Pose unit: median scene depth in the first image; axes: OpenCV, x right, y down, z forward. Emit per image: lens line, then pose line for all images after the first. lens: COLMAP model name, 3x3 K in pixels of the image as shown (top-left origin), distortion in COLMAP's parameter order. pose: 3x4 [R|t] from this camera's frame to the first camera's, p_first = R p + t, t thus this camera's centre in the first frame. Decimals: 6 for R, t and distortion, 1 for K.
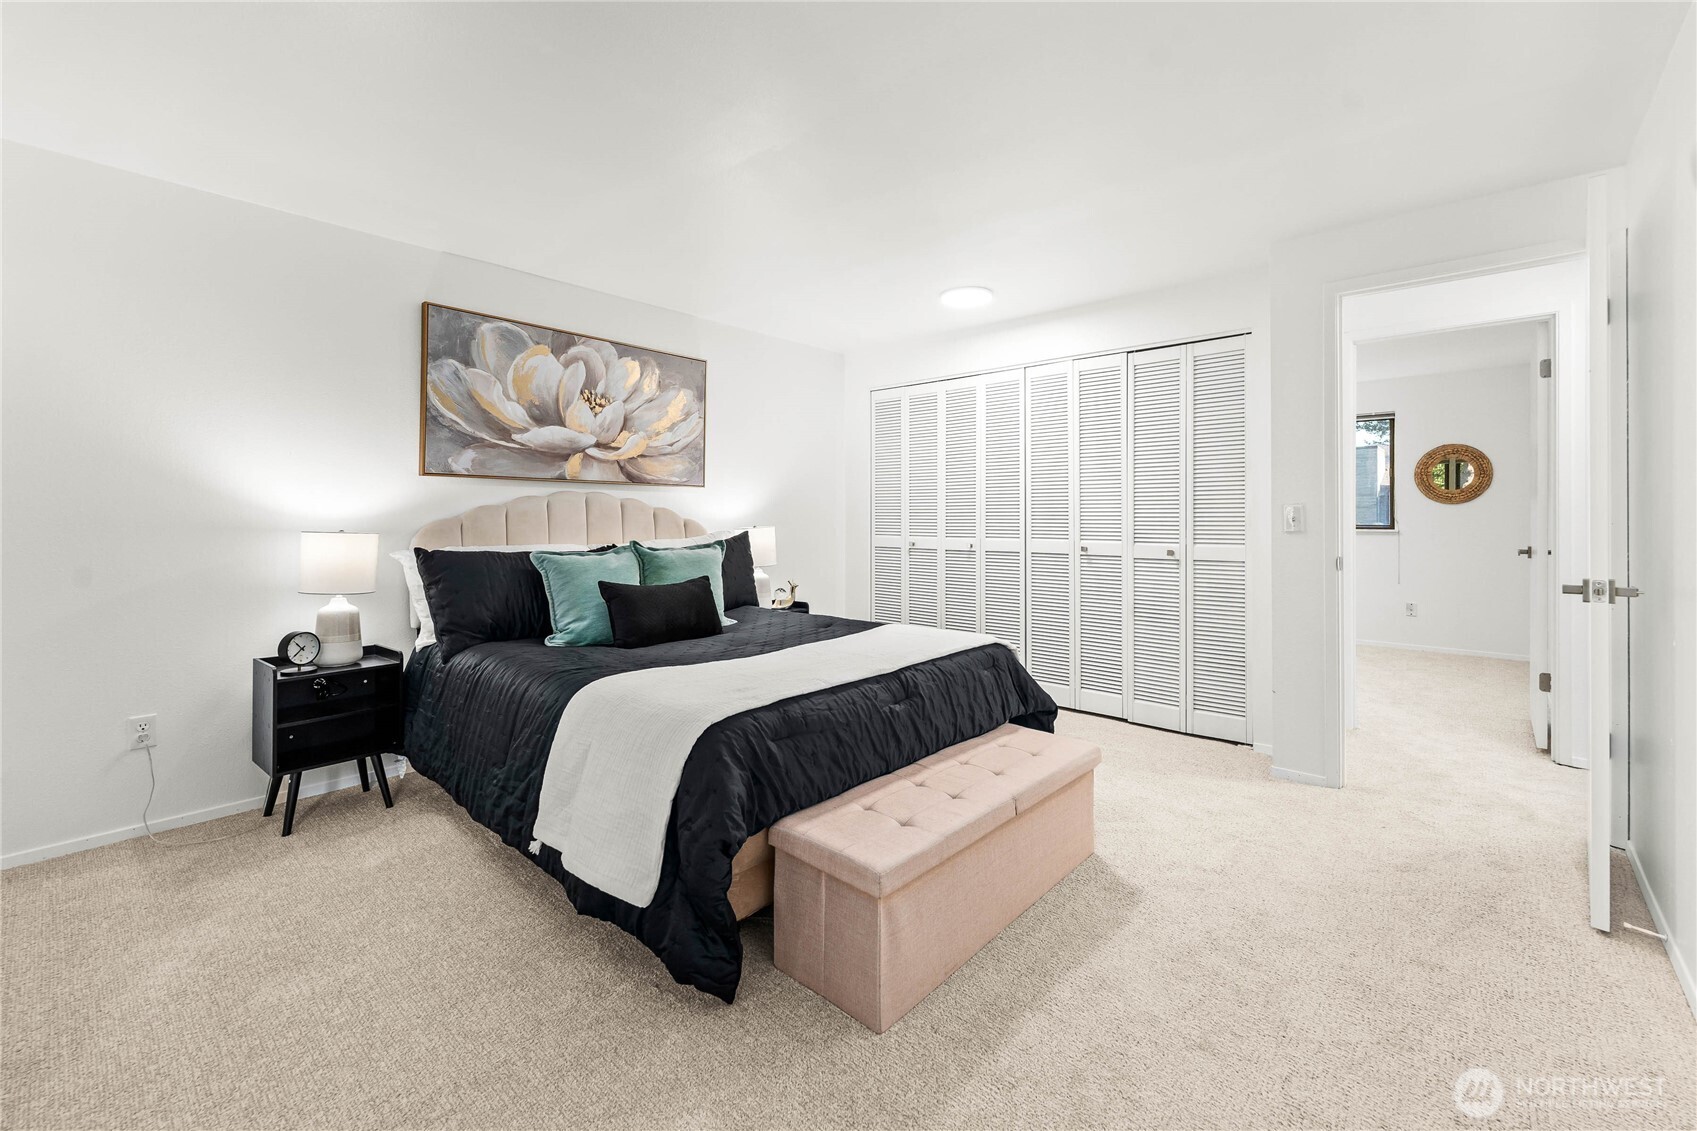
lens RADIAL K [[700.5, 0, 837.3], [0, 700.5, 517.3], [0, 0, 1]] dist [-0.001121, -0.000163]
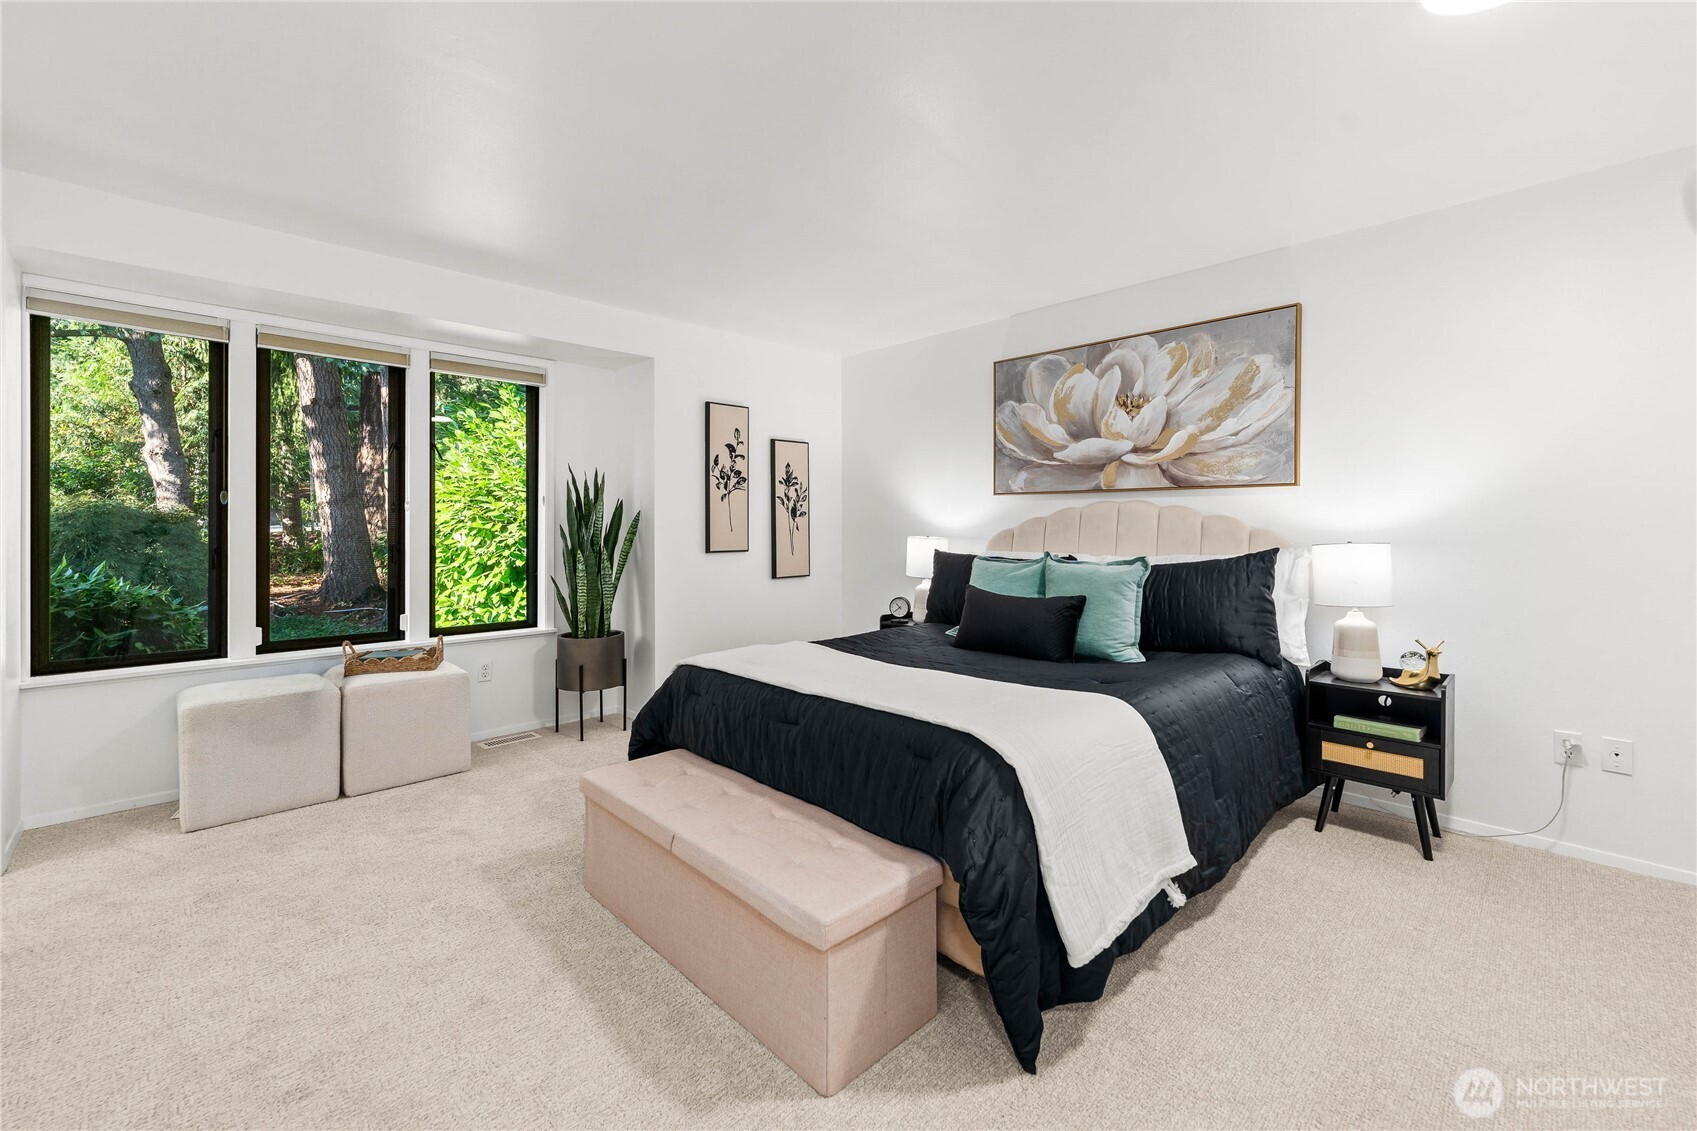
lens RADIAL K [[700.5, 0, 837.3], [0, 700.5, 517.3], [0, 0, 1]] dist [-0.001121, -0.000163]
pose [[-0.064948, -0.015646, -0.997766, 0.628188], [-0.001091, 0.999878, -0.015608, 0.000732], [0.997888, 0.000075, -0.064957, 0.689698]]
